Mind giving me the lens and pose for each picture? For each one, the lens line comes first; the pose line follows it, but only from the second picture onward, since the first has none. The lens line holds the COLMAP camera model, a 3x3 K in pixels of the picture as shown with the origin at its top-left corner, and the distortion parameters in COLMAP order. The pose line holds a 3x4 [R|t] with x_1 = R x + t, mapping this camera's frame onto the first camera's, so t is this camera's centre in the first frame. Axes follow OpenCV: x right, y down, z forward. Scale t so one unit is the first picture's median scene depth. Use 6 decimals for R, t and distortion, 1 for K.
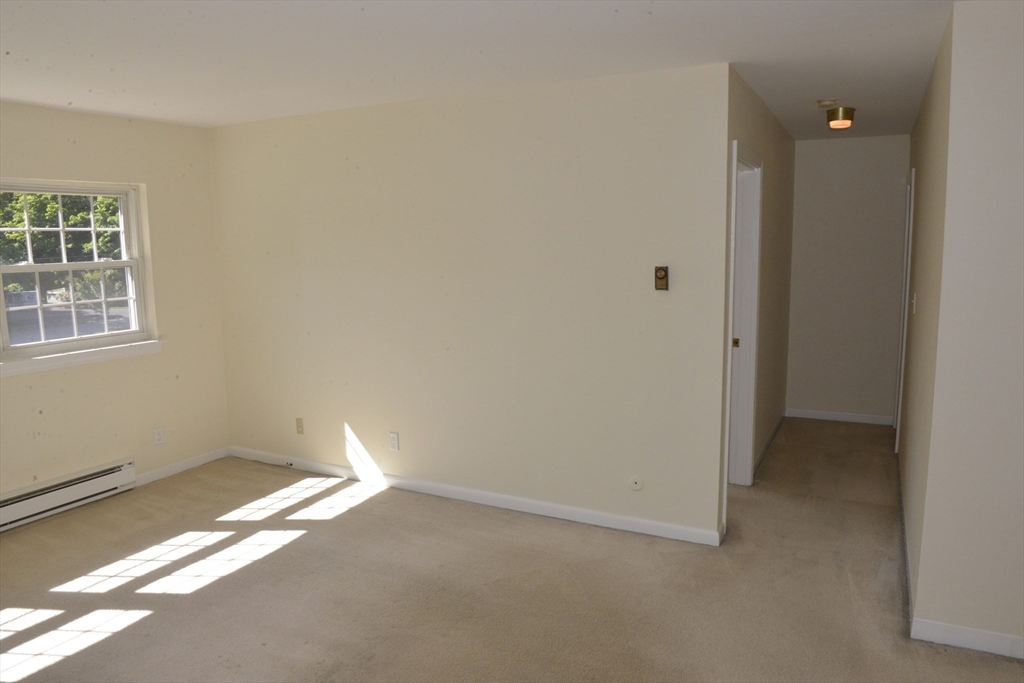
lens RADIAL K [[710.1, 0, 512.0], [0, 710.1, 341.5], [0, 0, 1]] dist [-0.058684, -0.000774]
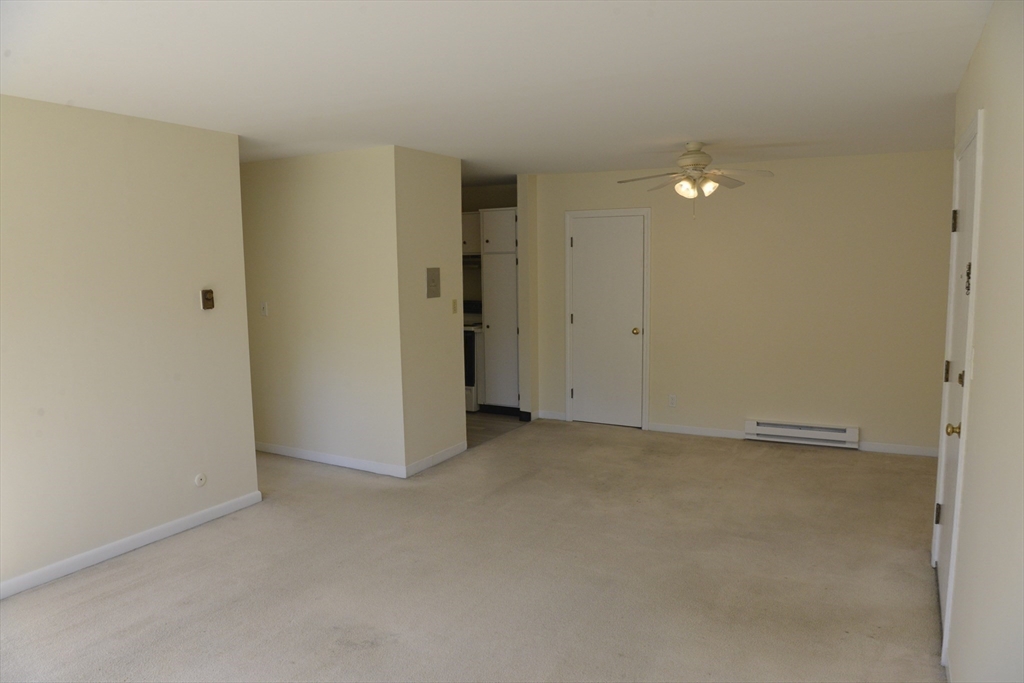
lens RADIAL K [[710.1, 0, 512.0], [0, 710.1, 341.5], [0, 0, 1]] dist [-0.058684, -0.000774]
pose [[0.038824, -0.102427, 0.993983, -0.861690], [0.153943, 0.983470, 0.095330, -0.047581], [-0.987317, 0.149316, 0.053951, 0.389257]]
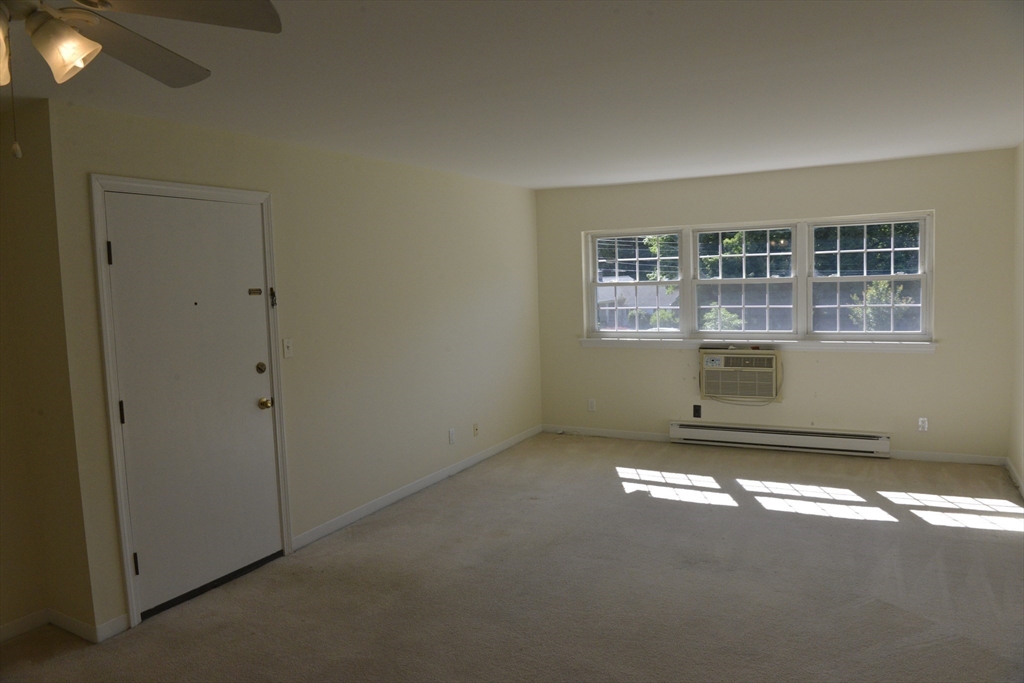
lens RADIAL K [[719.6, 0, 512.0], [0, 719.6, 341.5], [0, 0, 1]] dist [-0.060657, 0.002010]
pose [[-0.018922, 0.106692, -0.994112, 0.797319], [-0.101828, 0.988914, 0.108073, -0.070787], [0.994622, 0.103274, -0.007848, 0.369409]]
